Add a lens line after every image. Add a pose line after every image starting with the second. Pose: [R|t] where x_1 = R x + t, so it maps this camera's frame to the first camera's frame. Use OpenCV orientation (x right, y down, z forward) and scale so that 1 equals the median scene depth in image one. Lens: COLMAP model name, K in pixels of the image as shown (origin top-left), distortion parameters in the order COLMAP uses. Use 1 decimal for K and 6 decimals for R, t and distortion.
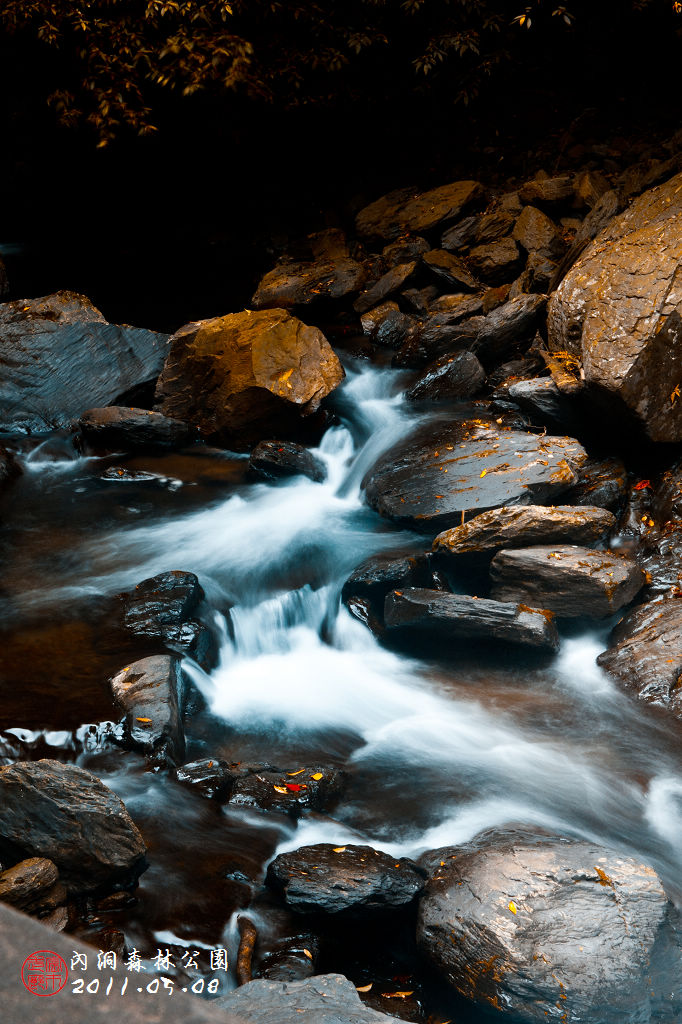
lens RADIAL K [[1996.8, 0, 341.0], [0, 1996.8, 512.0], [0, 0, 1]] dist [0.039692, 0.252389]
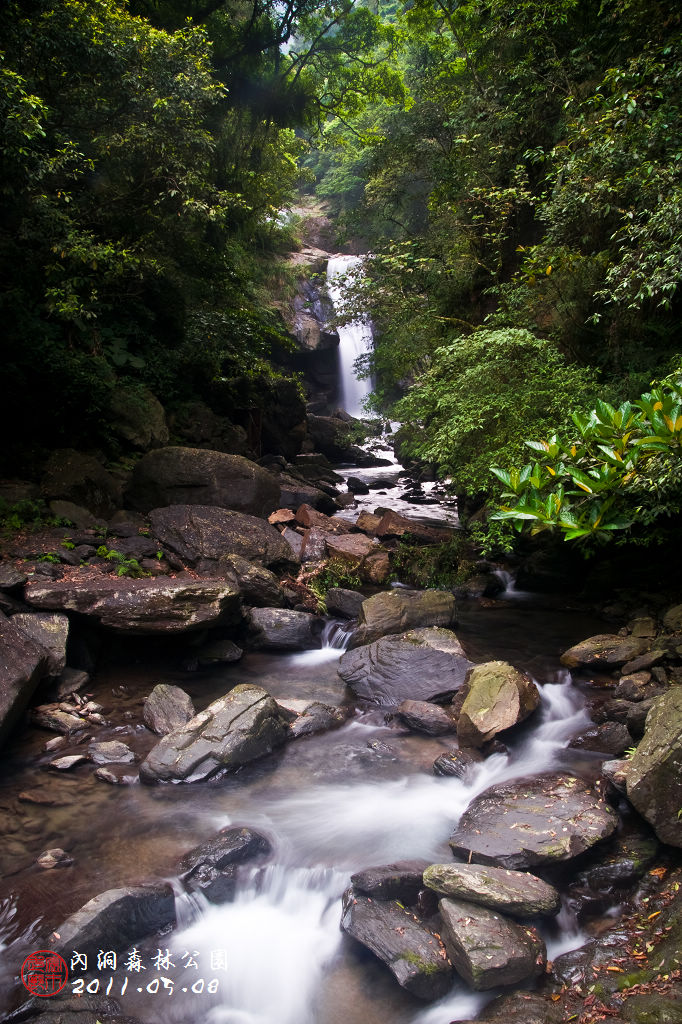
lens RADIAL K [[798.5, 0, 341.0], [0, 798.5, 512.0], [0, 0, 1]] dist [-0.110103, 0.076207]
pose [[0.744098, 0.100344, -0.660492, 0.284501], [-0.218291, 0.970908, -0.098419, -0.134763], [0.631401, 0.217413, 0.744355, 0.425226]]
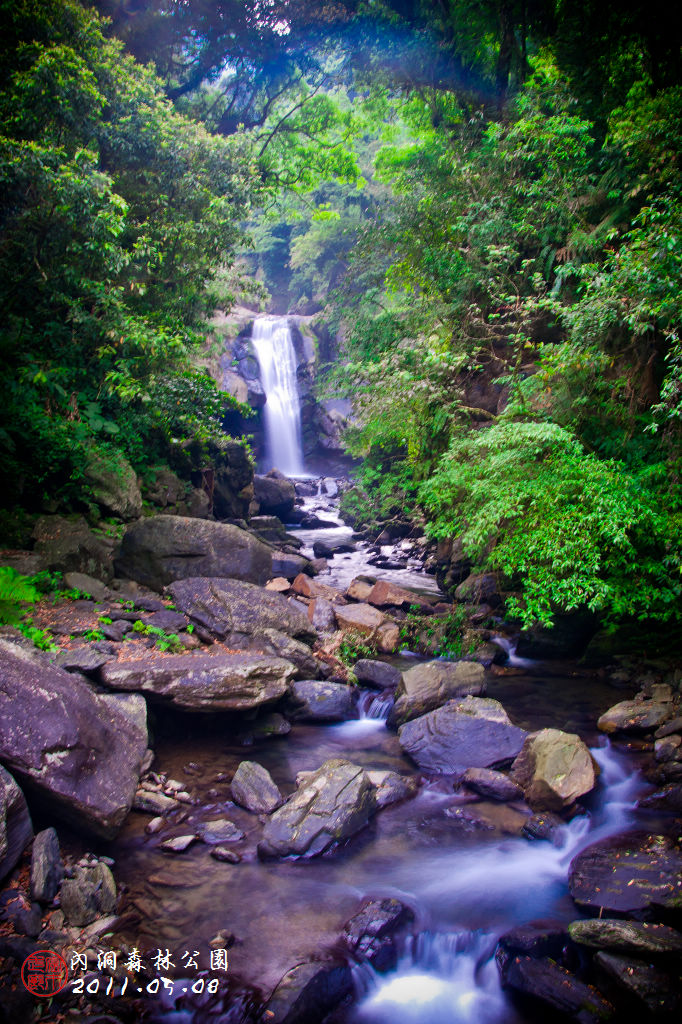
lens RADIAL K [[798.5, 0, 341.0], [0, 798.5, 512.0], [0, 0, 1]] dist [-0.110103, 0.076207]
pose [[0.819078, 0.063023, -0.570210, 0.190287], [-0.205043, 0.960454, -0.188378, -0.122448], [0.535788, 0.271213, 0.799609, 0.283090]]
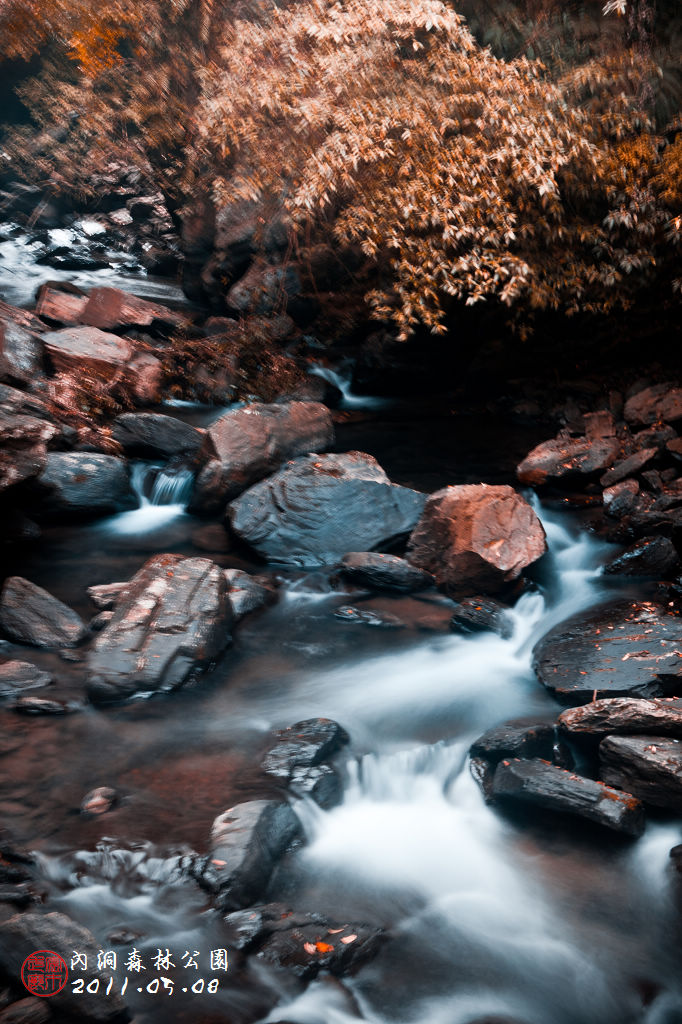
lens RADIAL K [[1493.6, 0, 341.0], [0, 1493.6, 512.0], [0, 0, 1]] dist [0.022064, 0.086560]
pose [[0.953573, 0.097937, -0.284793, 0.136038], [-0.105917, 0.994294, -0.012716, -0.066257], [0.281923, 0.042290, 0.958505, 0.111647]]
